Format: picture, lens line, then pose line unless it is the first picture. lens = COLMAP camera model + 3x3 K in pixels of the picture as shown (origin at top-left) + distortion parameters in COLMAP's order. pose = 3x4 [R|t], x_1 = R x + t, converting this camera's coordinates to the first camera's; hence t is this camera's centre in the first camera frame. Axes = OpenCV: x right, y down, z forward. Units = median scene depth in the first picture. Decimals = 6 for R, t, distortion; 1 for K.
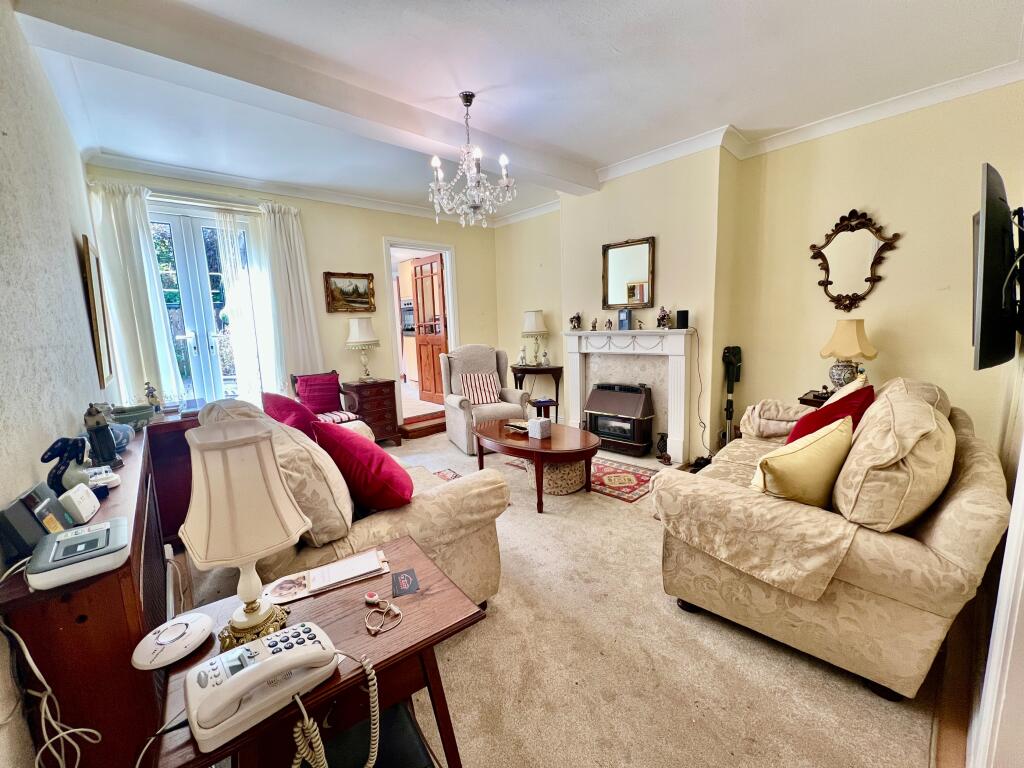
lens RADIAL K [[410.2, 0, 512.1], [0, 410.2, 382.6], [0, 0, 1]] dist [-0.001444, -0.000033]
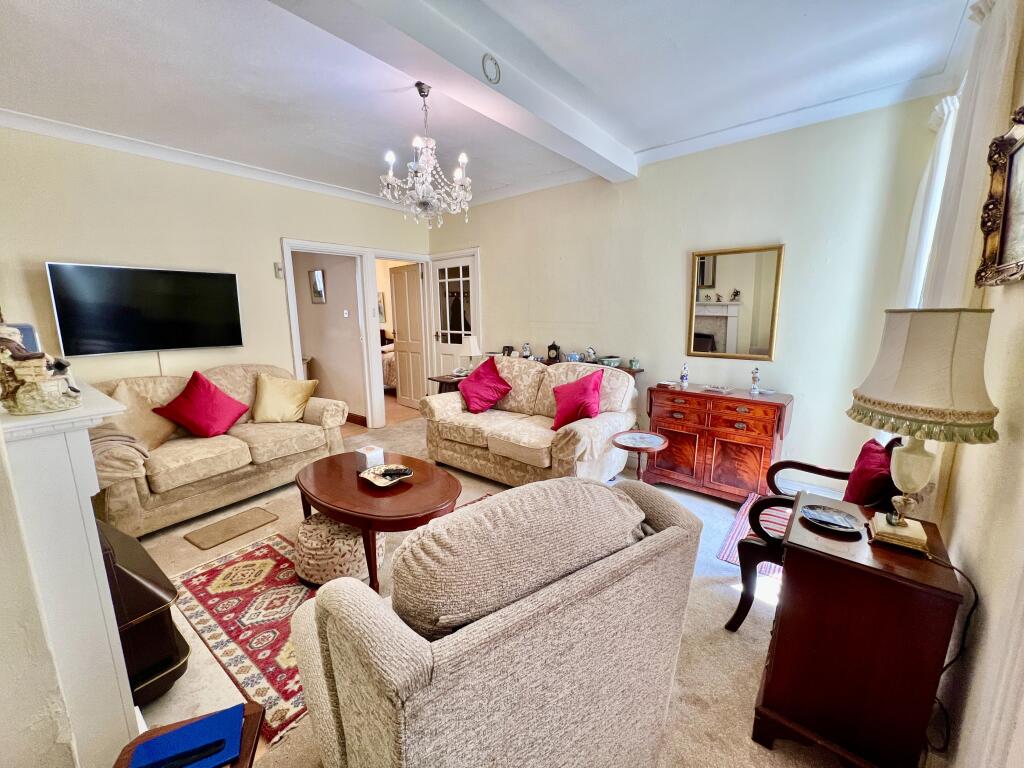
lens RADIAL K [[410.2, 0, 512.6], [0, 410.2, 383.0], [0, 0, 1]] dist [-0.001444, -0.000033]
pose [[-0.986978, 0.070178, -0.144741, -0.099197], [0.019425, 0.945226, 0.325838, -0.275560], [0.159679, 0.318784, -0.934280, 1.638070]]
